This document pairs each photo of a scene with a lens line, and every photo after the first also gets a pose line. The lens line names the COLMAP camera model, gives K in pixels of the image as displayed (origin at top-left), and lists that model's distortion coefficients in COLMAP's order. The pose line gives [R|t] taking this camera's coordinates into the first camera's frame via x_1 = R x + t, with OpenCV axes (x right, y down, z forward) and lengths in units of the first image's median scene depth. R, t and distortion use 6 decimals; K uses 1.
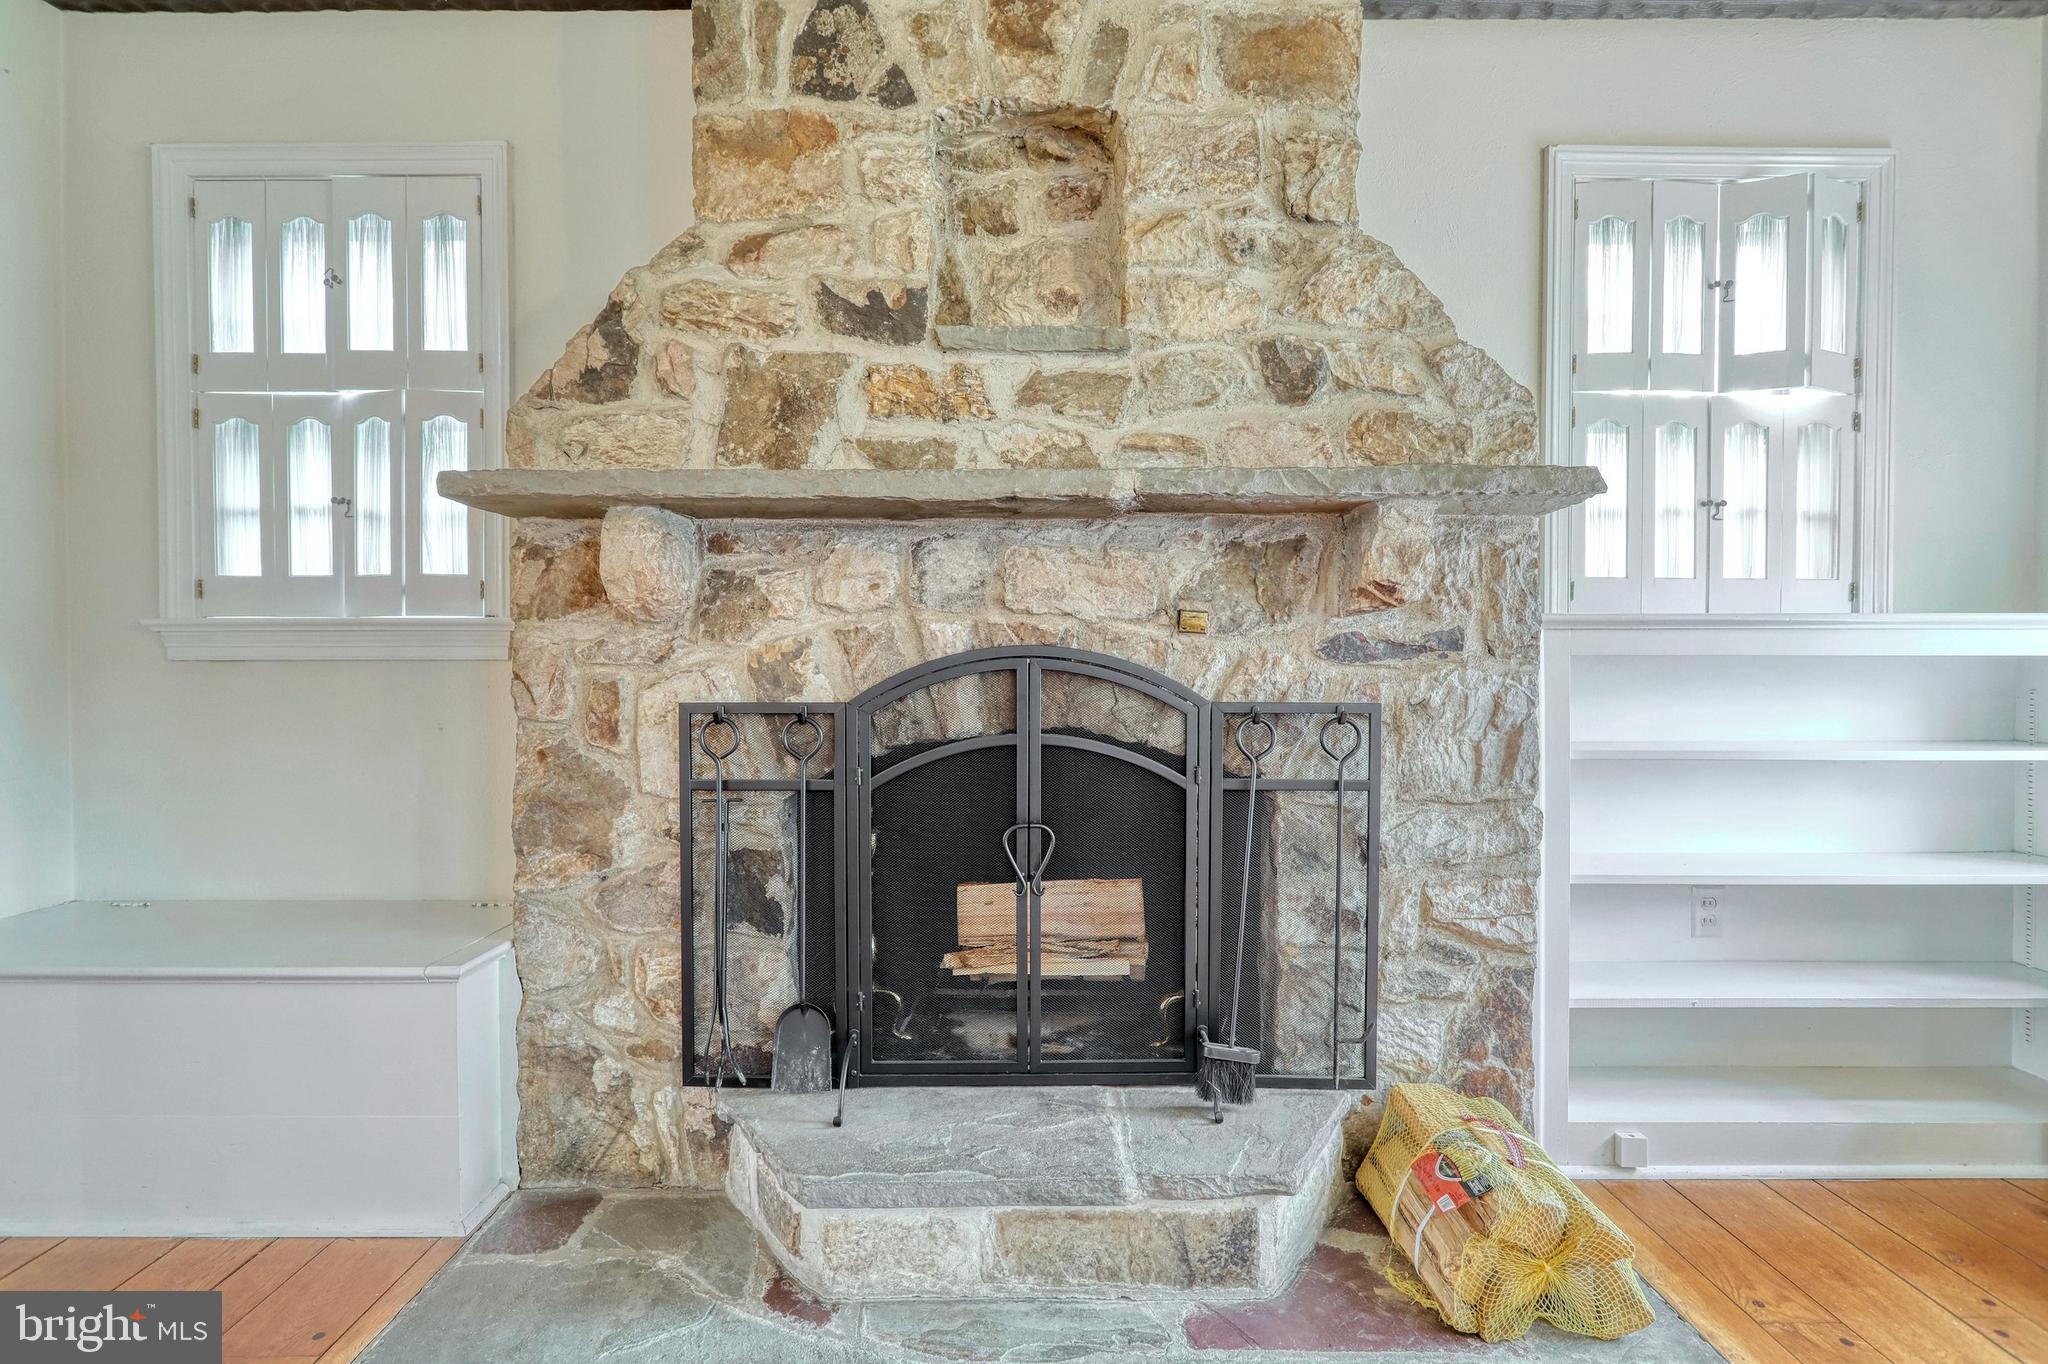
lens RADIAL K [[974.7, 0, 1029.8], [0, 974.7, 675.1], [0, 0, 1]] dist [0.000189, 0.001714]
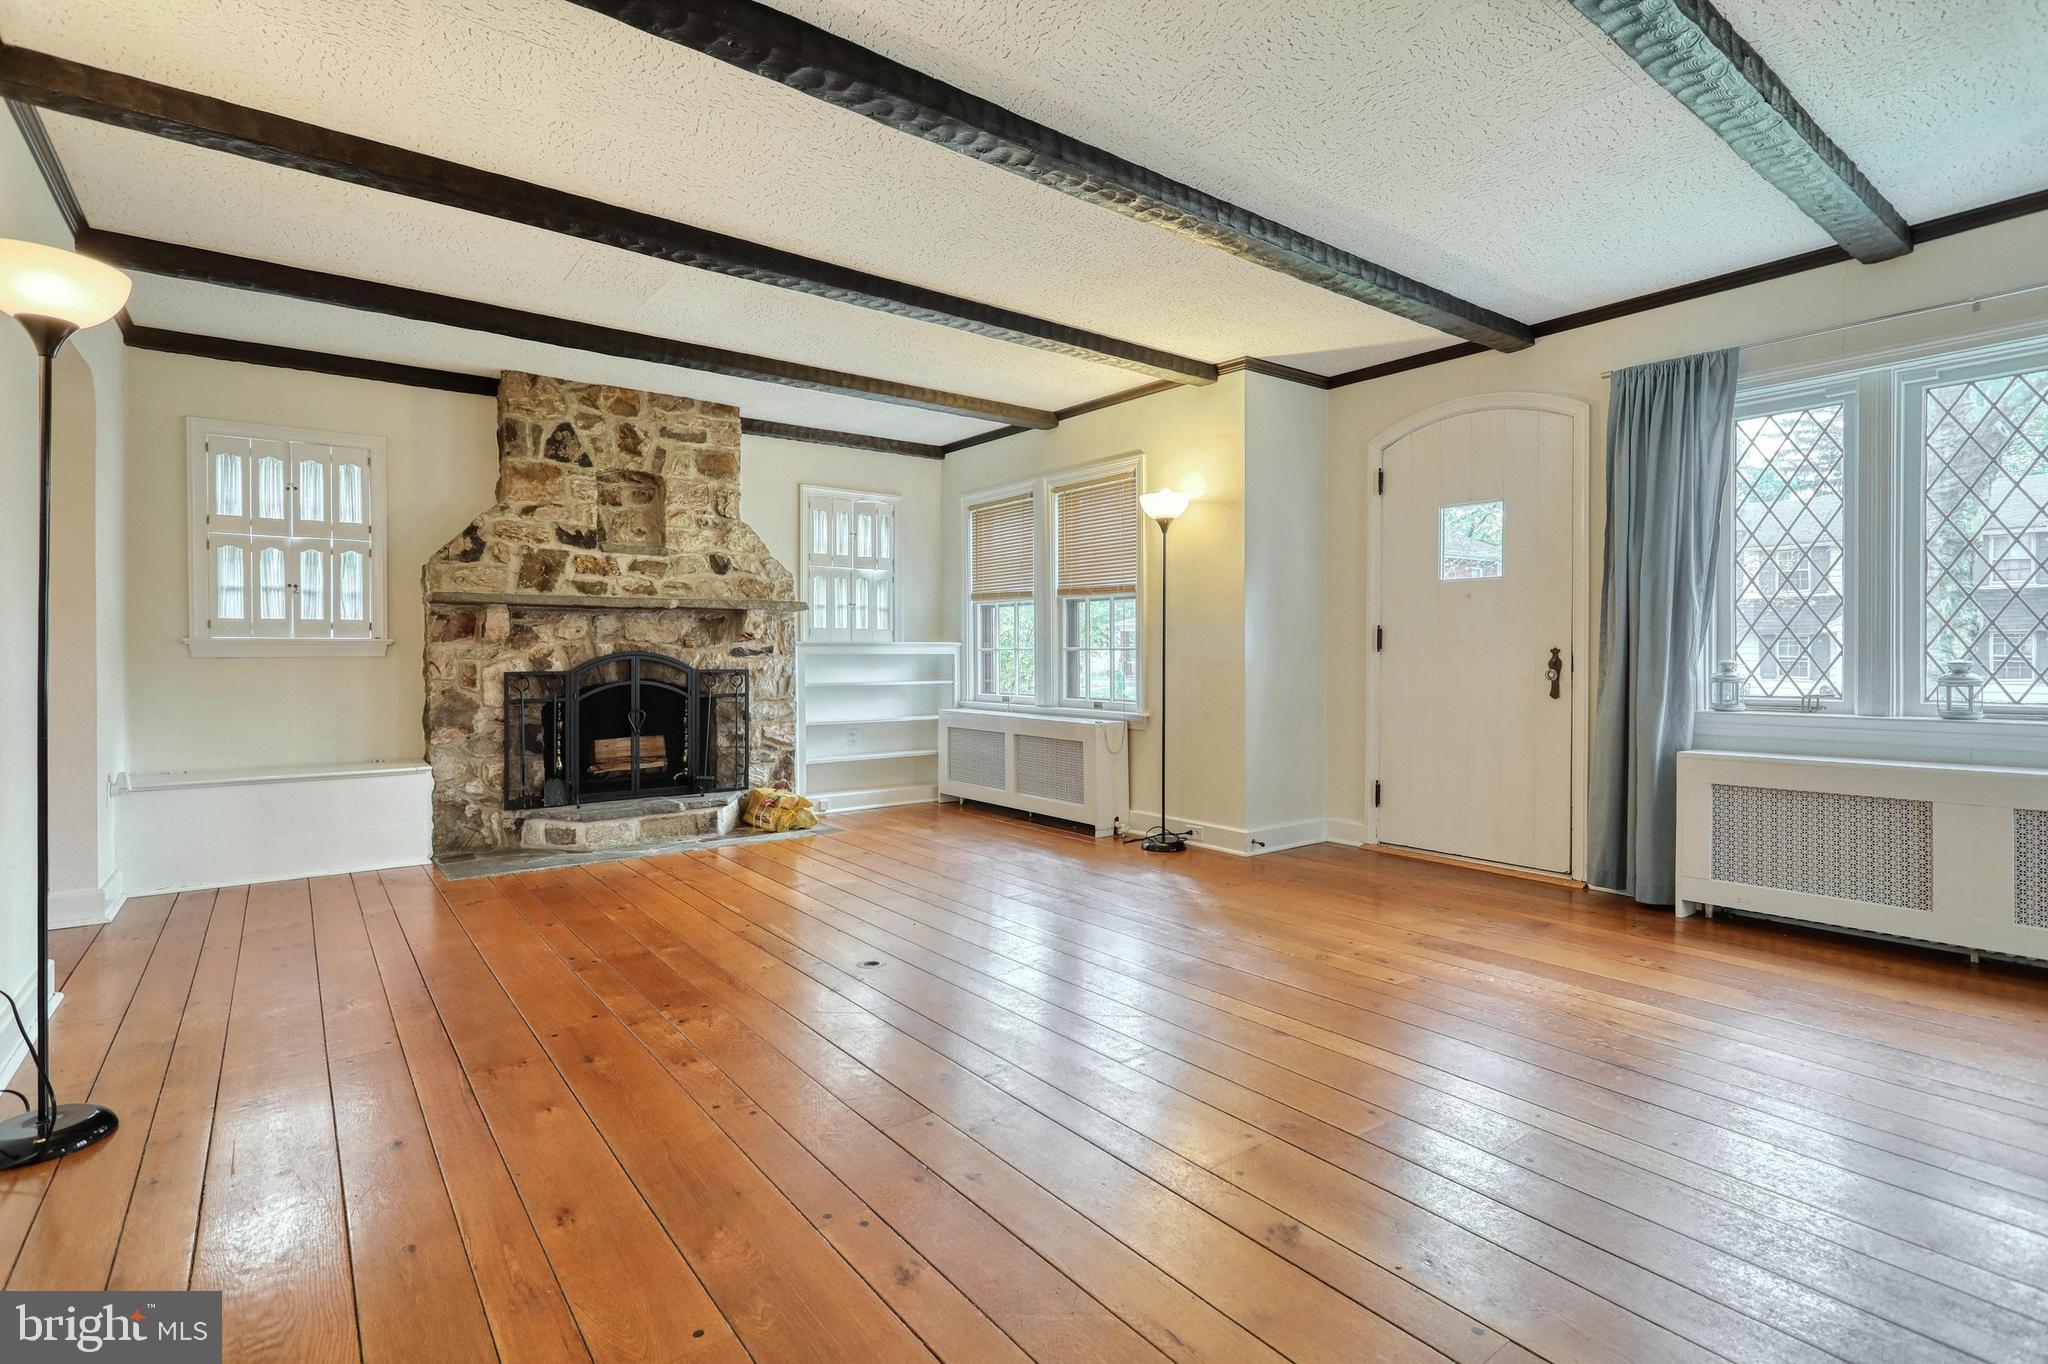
lens RADIAL K [[974.7, 0, 1028.4], [0, 974.7, 667.9], [0, 0, 1]] dist [0.000189, 0.001714]
pose [[0.801335, -0.010270, 0.598128, -0.814937], [0.009126, 0.999946, 0.004944, 0.016146], [-0.598146, 0.001497, 0.801385, -2.107038]]
